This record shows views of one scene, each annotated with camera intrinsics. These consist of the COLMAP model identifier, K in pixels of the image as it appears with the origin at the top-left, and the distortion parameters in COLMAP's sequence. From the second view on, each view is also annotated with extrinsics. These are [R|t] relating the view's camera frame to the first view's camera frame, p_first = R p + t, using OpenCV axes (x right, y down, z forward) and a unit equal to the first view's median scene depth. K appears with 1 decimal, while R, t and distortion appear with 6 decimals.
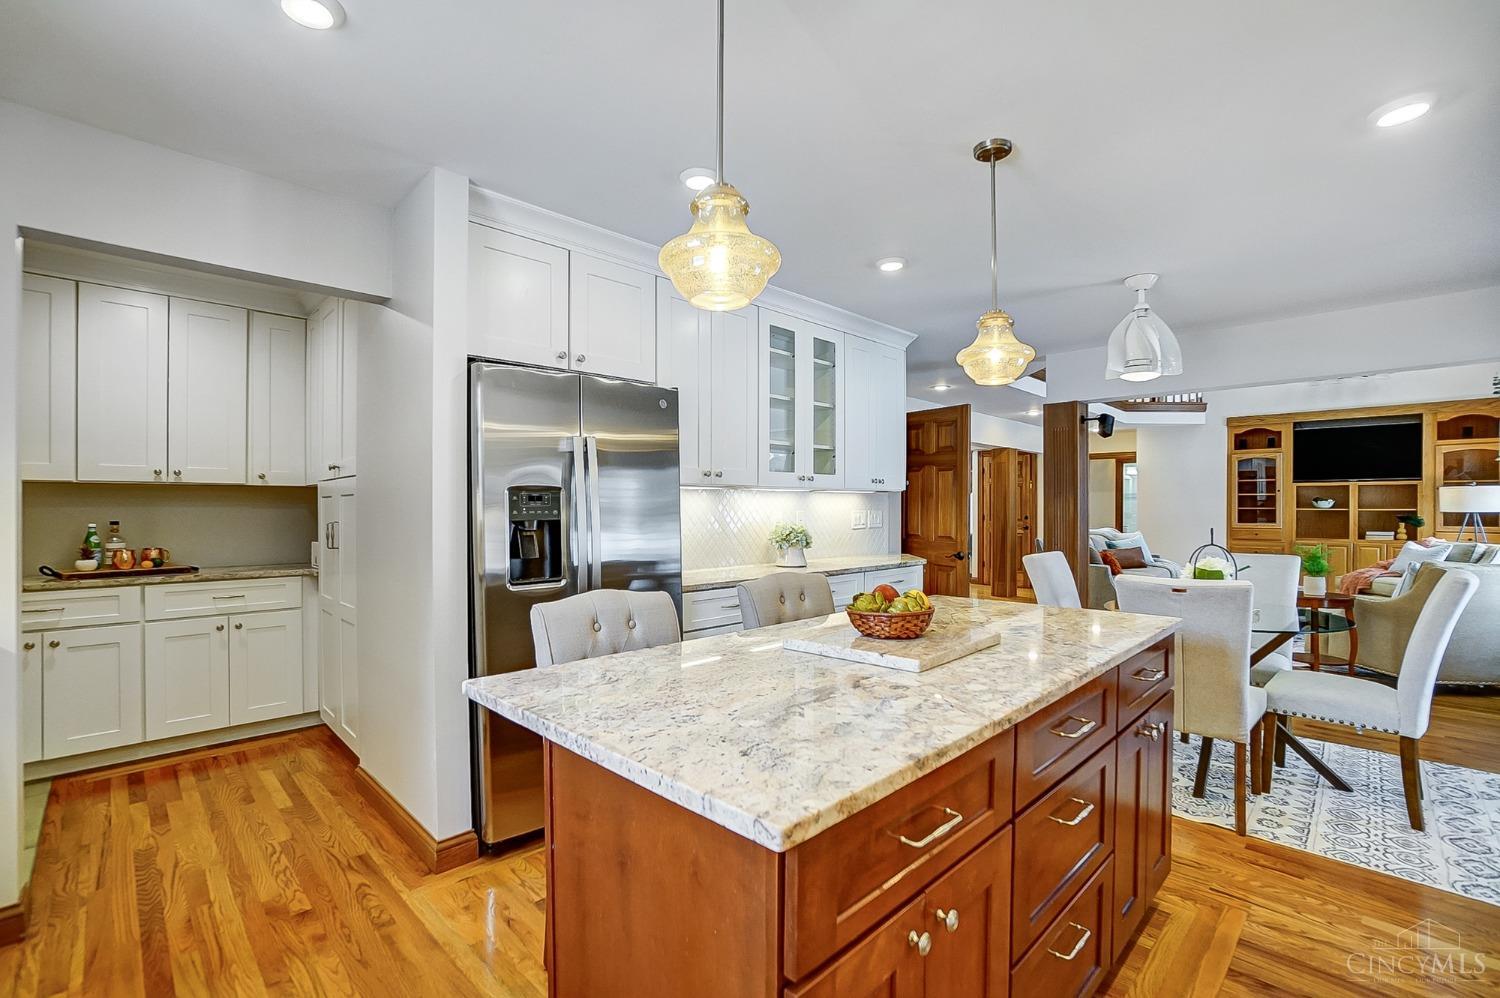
lens RADIAL K [[648.9, 0, 705.5], [0, 648.9, 505.6], [0, 0, 1]] dist [-0.018611, 0.000125]
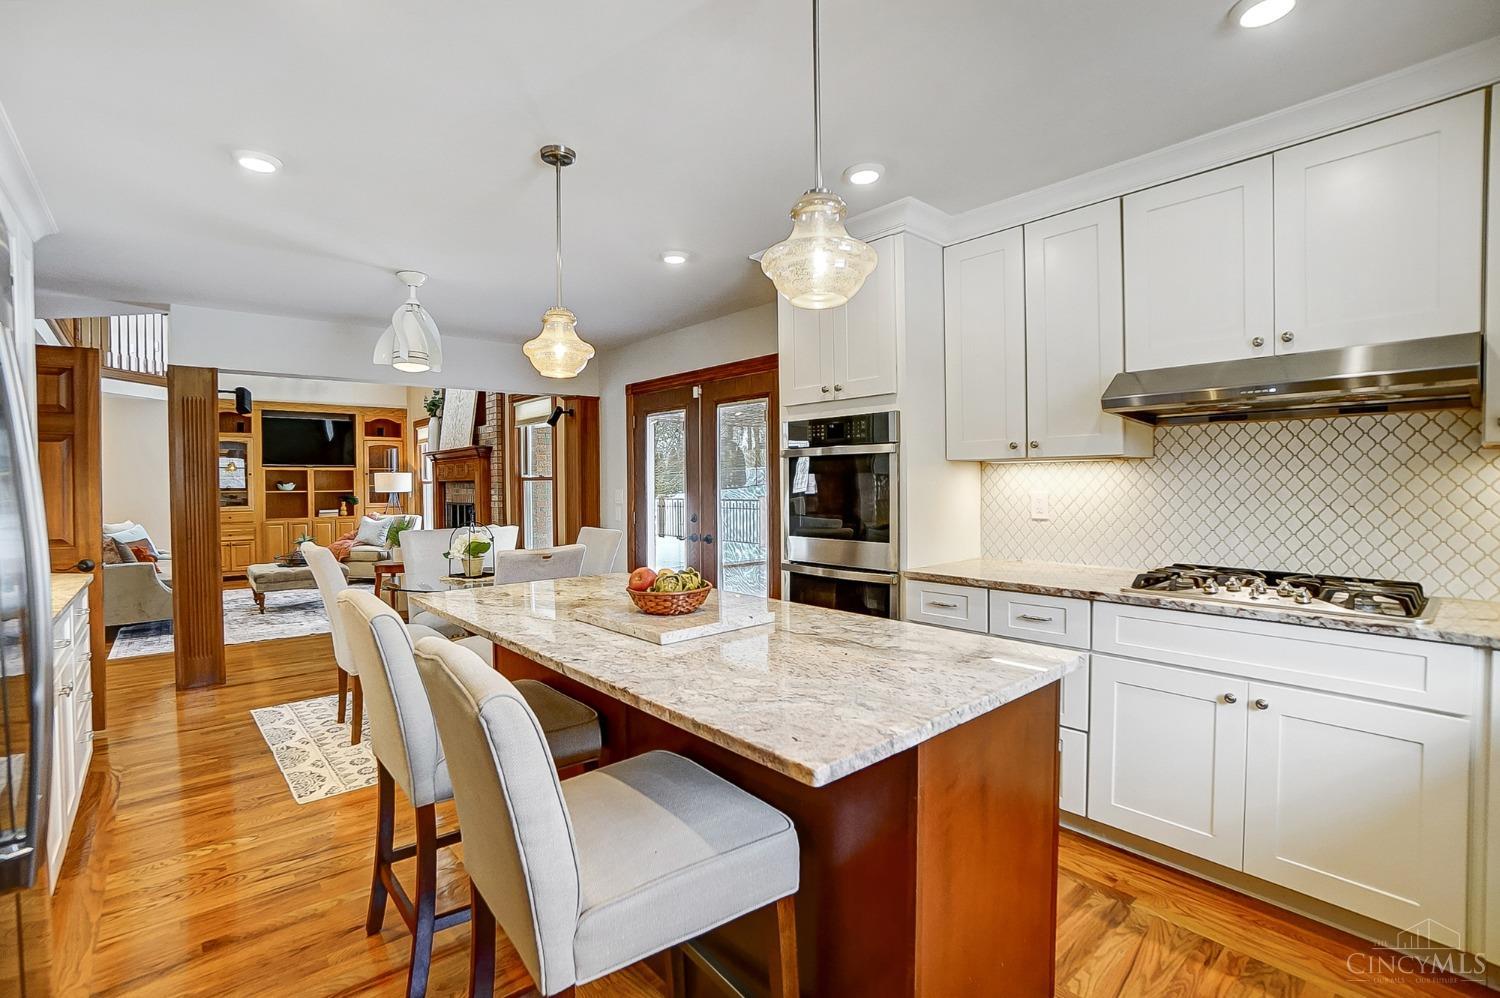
lens RADIAL K [[680.3, 0, 750.0], [0, 680.3, 499.0], [0, 0, 1]] dist [-0.040925, 0.000007]
pose [[0.032755, -0.022614, 0.999208, -0.174919], [0.005914, 0.999731, 0.022432, -0.002686], [-0.999446, 0.005175, 0.032880, 0.172797]]
